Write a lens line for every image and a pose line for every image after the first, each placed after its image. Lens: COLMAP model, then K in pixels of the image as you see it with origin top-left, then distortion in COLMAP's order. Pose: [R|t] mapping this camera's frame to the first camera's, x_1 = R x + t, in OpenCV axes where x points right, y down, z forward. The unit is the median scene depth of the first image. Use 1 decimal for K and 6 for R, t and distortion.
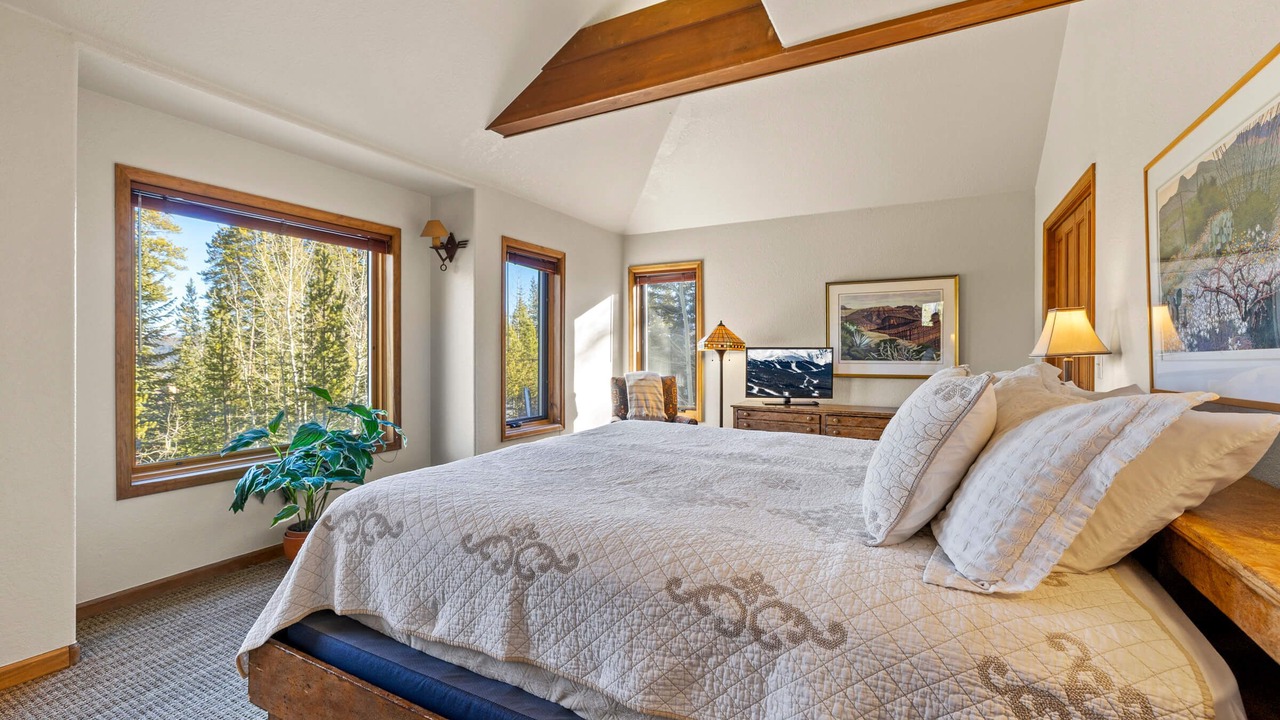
lens RADIAL K [[545.0, 0, 630.5], [0, 545.0, 362.4], [0, 0, 1]] dist [0.001572, -0.000308]
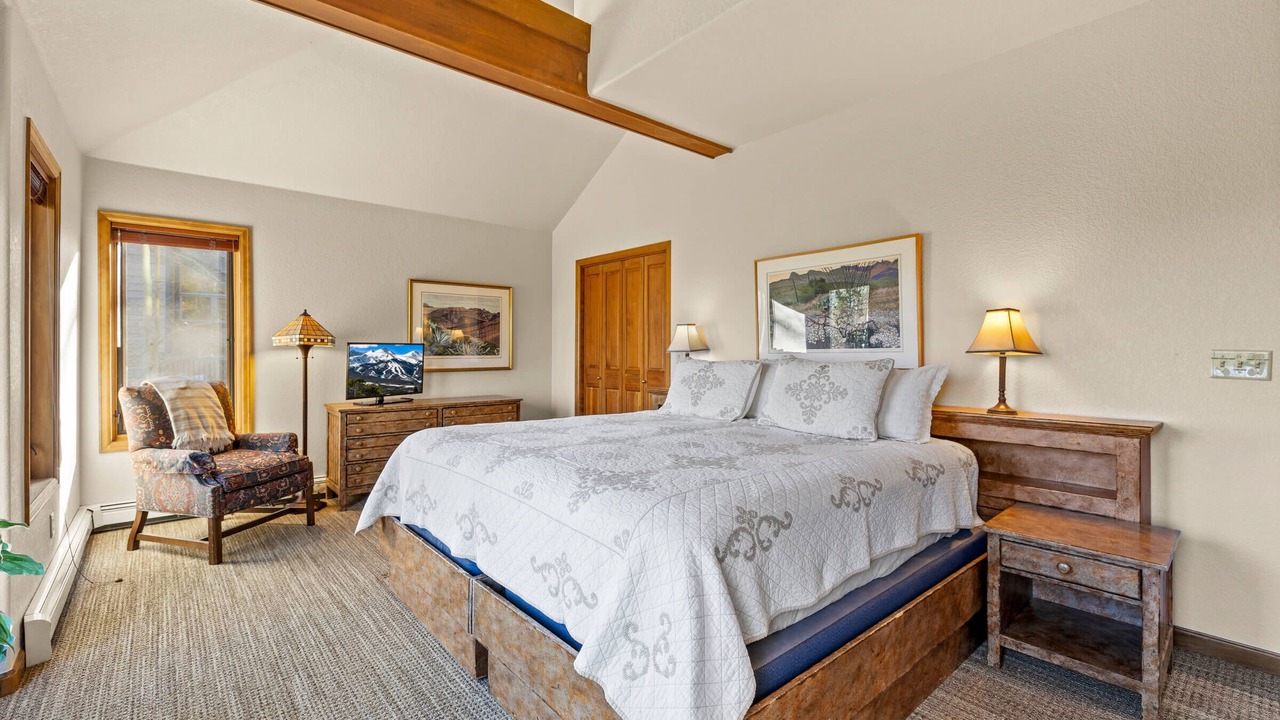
lens RADIAL K [[545.0, 0, 628.9], [0, 545.0, 356.6], [0, 0, 1]] dist [0.001572, -0.000308]
pose [[0.366185, -0.014008, 0.930436, -0.445771], [0.014655, 0.999849, 0.009285, -0.006472], [-0.930426, 0.010236, 0.366336, 0.264937]]
